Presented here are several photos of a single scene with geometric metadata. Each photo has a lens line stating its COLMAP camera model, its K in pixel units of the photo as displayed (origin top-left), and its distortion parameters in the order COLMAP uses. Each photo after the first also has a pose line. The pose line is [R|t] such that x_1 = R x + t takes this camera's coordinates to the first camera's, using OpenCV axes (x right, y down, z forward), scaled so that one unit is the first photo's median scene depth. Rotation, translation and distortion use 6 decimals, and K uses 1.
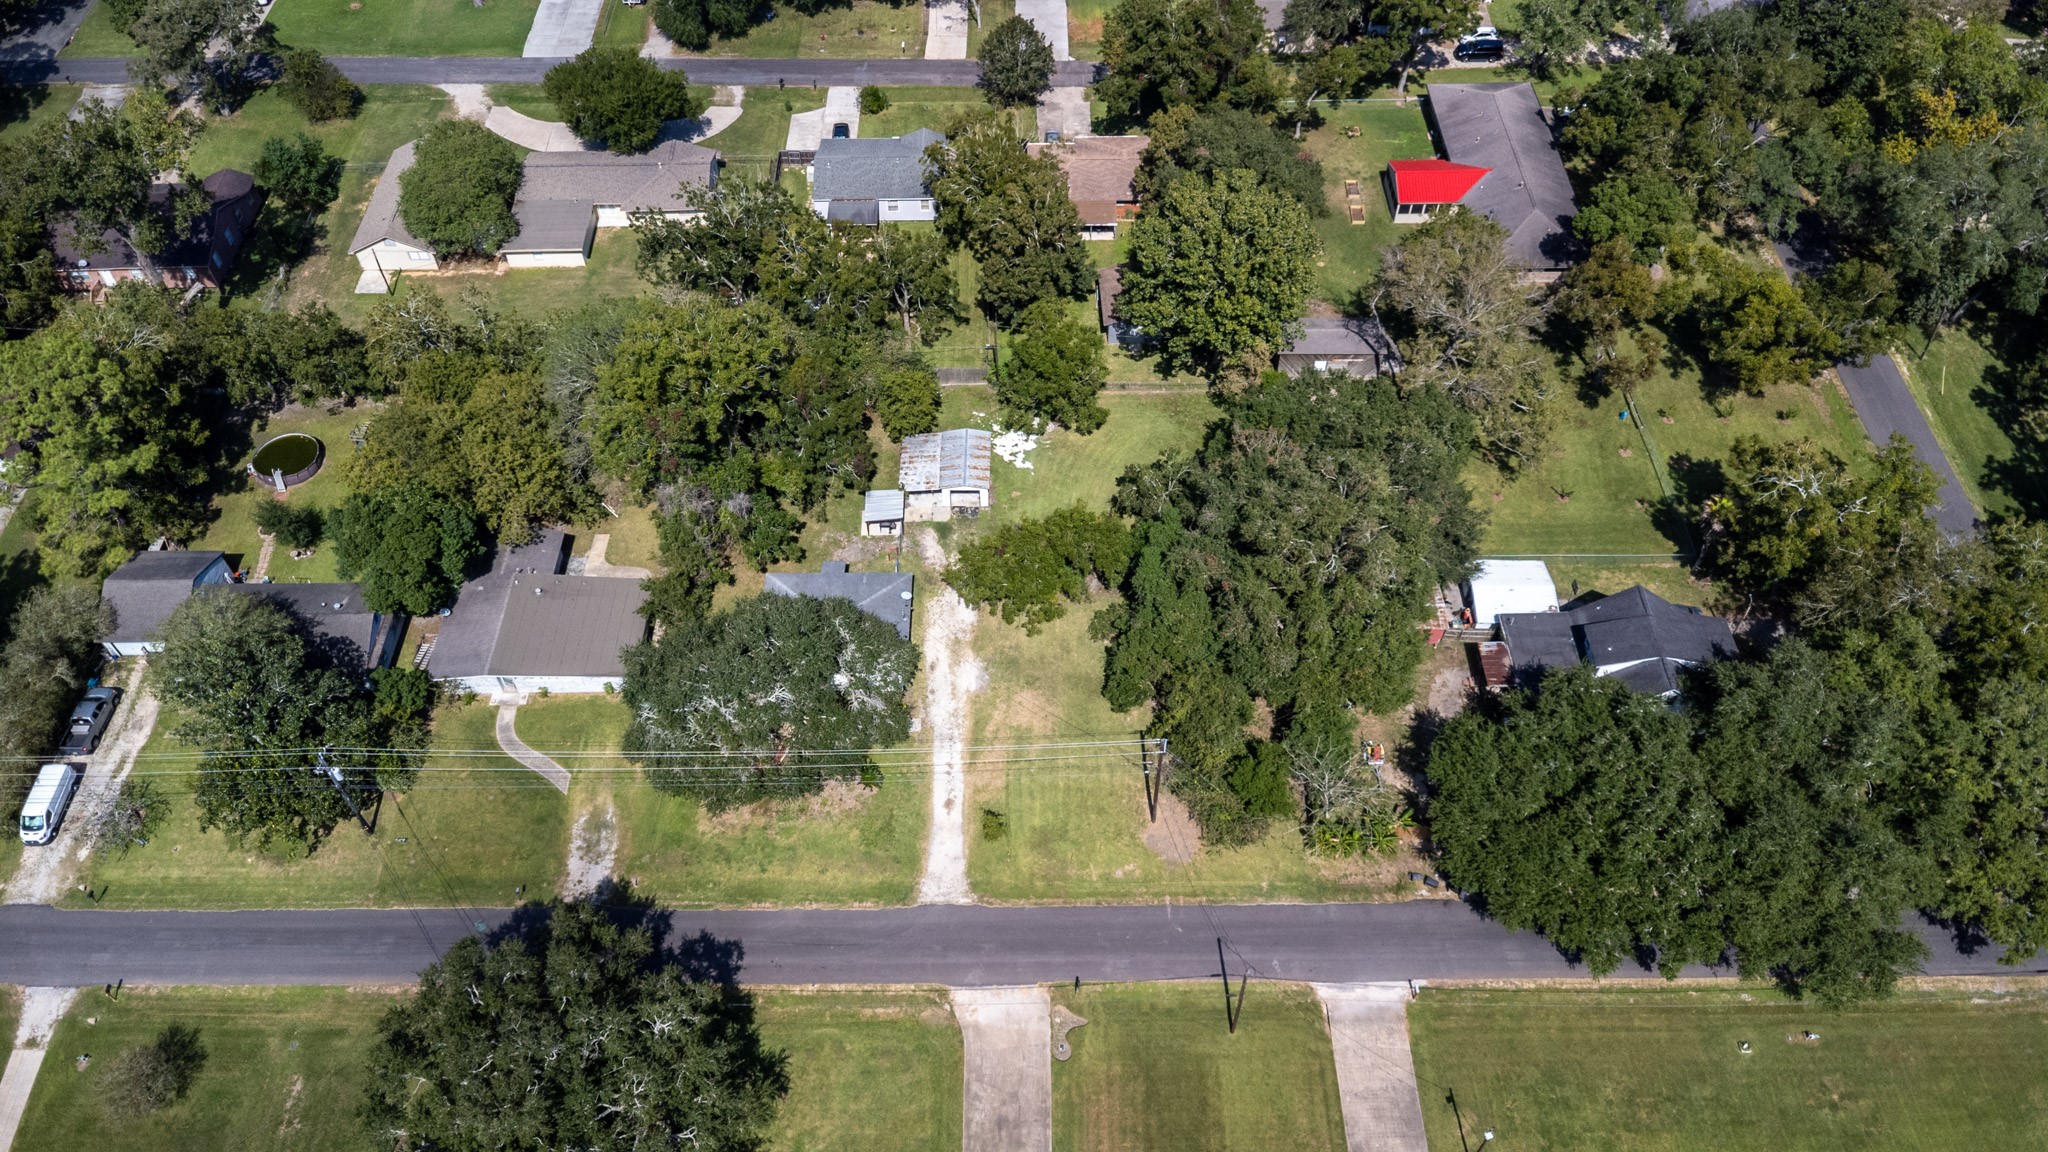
lens RADIAL K [[1464.5, 0, 1027.1], [0, 1464.5, 572.1], [0, 0, 1]] dist [0.064276, -0.088003]
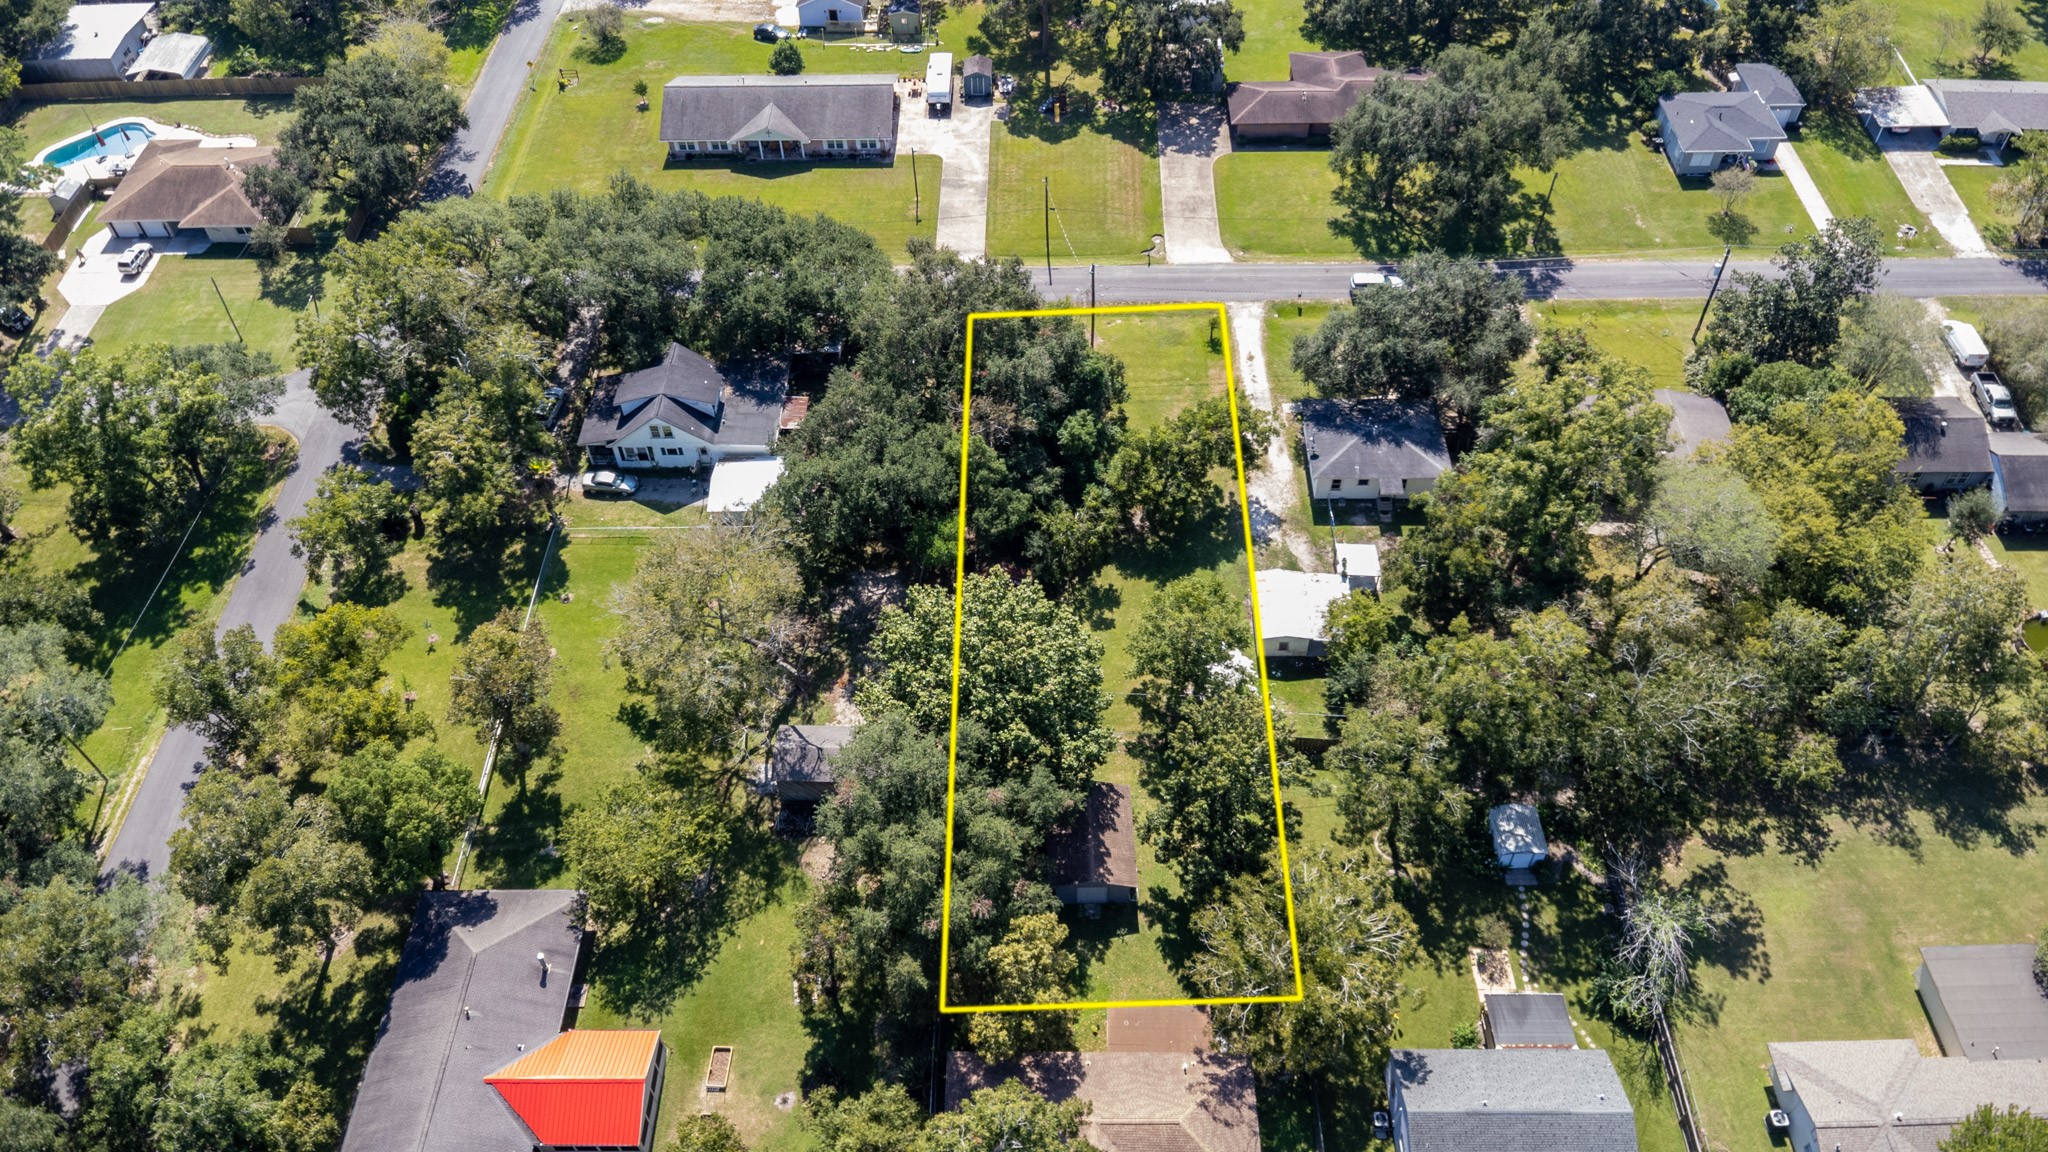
lens RADIAL K [[1464.5, 0, 1027.1], [0, 1464.5, 572.1], [0, 0, 1]] dist [0.064276, -0.088003]
pose [[-0.999662, 0.000516, 0.026007, 0.114422], [0.025494, -0.178993, 0.983520, -1.203998], [0.005163, 0.983850, 0.178920, 1.004679]]
